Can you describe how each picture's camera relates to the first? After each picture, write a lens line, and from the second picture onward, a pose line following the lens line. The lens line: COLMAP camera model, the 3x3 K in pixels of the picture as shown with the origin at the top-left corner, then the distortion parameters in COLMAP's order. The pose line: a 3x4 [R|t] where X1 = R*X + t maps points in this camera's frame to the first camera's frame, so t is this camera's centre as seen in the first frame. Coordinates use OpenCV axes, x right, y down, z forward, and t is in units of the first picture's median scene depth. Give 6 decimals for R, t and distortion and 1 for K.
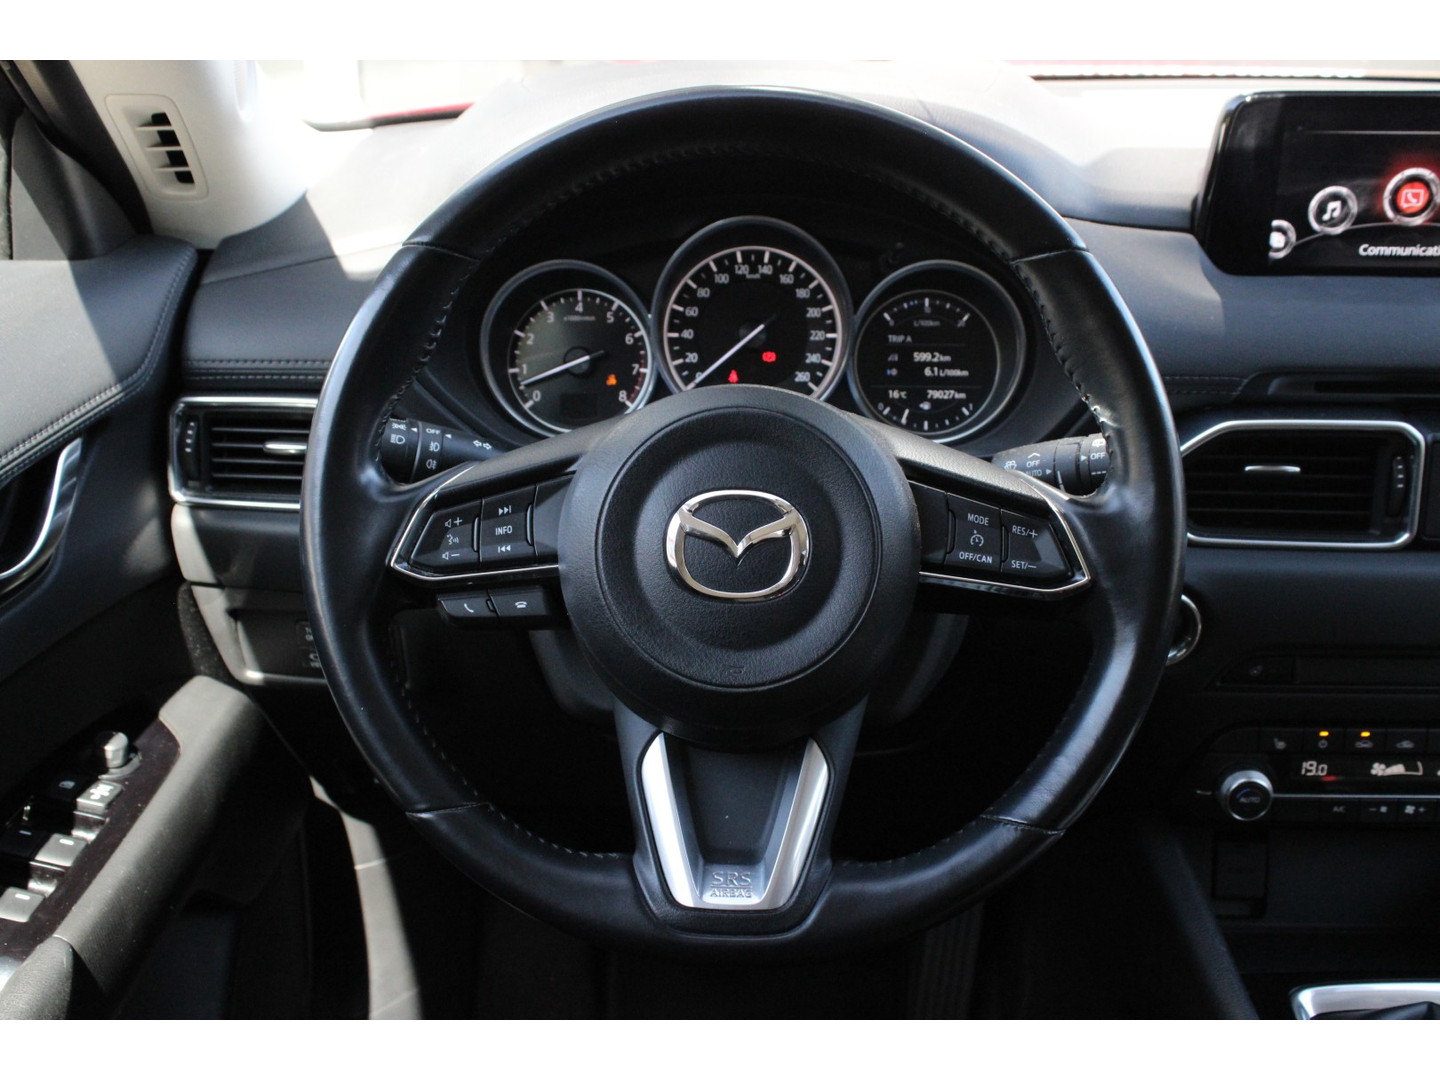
lens RADIAL K [[1523.6, 0, 726.0], [0, 1523.6, 541.5], [0, 0, 1]] dist [-0.089617, 0.000000]
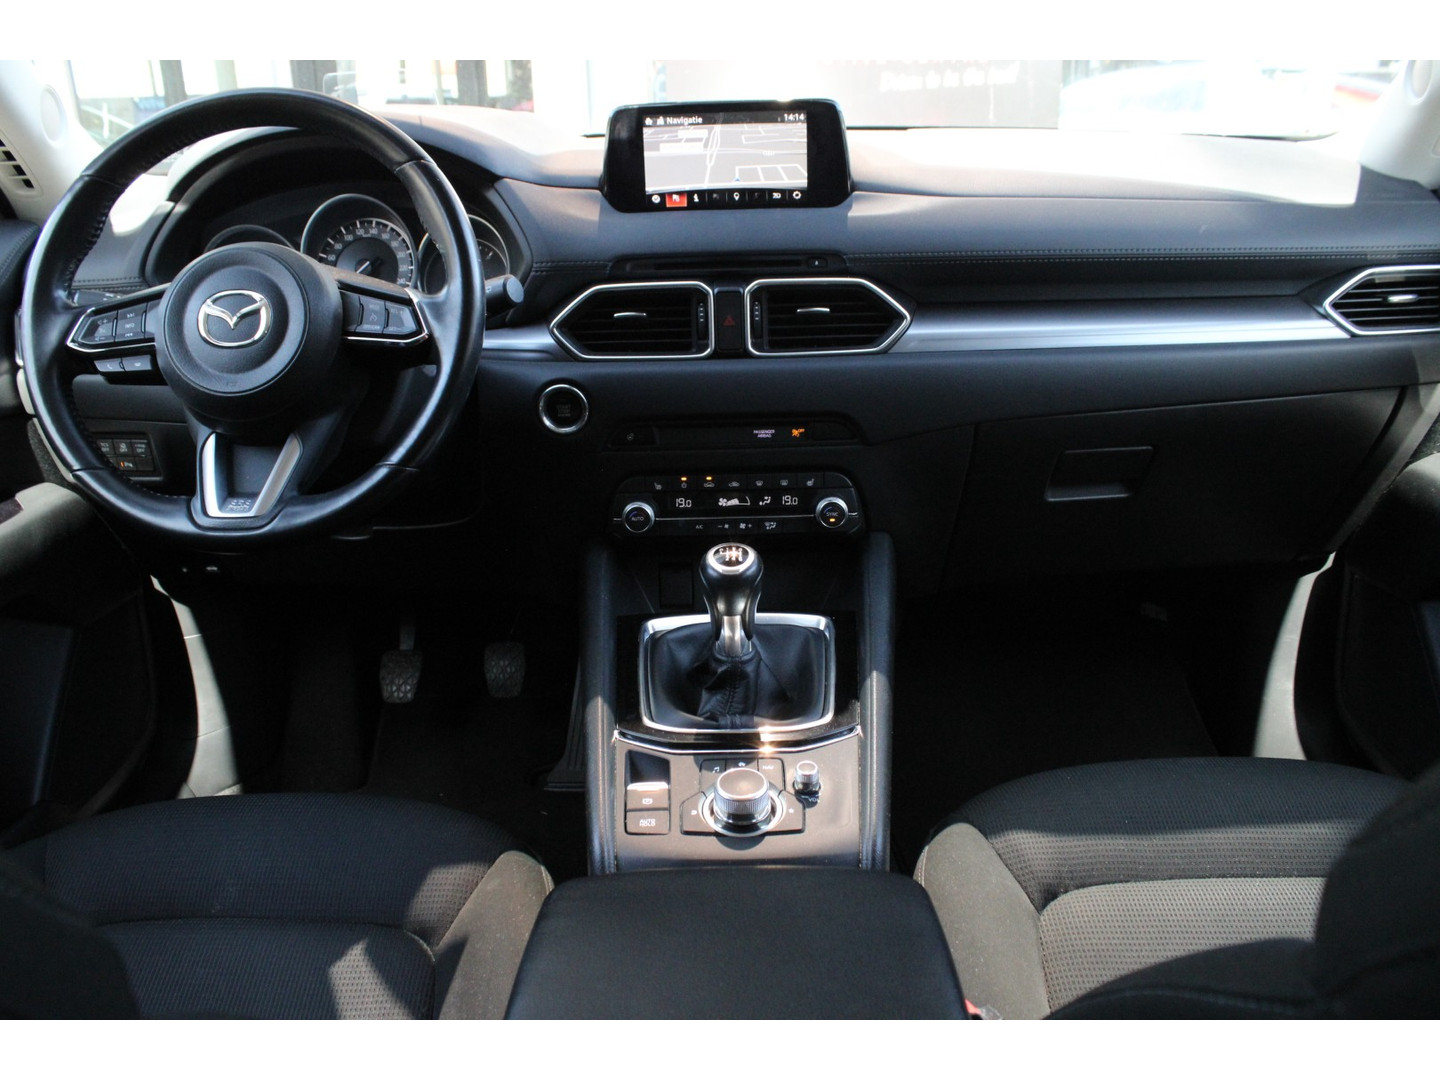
lens RADIAL K [[1169.0, 0, 708.0], [0, 1169.0, 524.8], [0, 0, 1]] dist [-0.084003, 0.017811]
pose [[0.999625, -0.027372, -0.001114, 0.434687], [0.027232, 0.997291, -0.068336, 0.273794], [0.002982, 0.068280, 0.997662, -0.294504]]
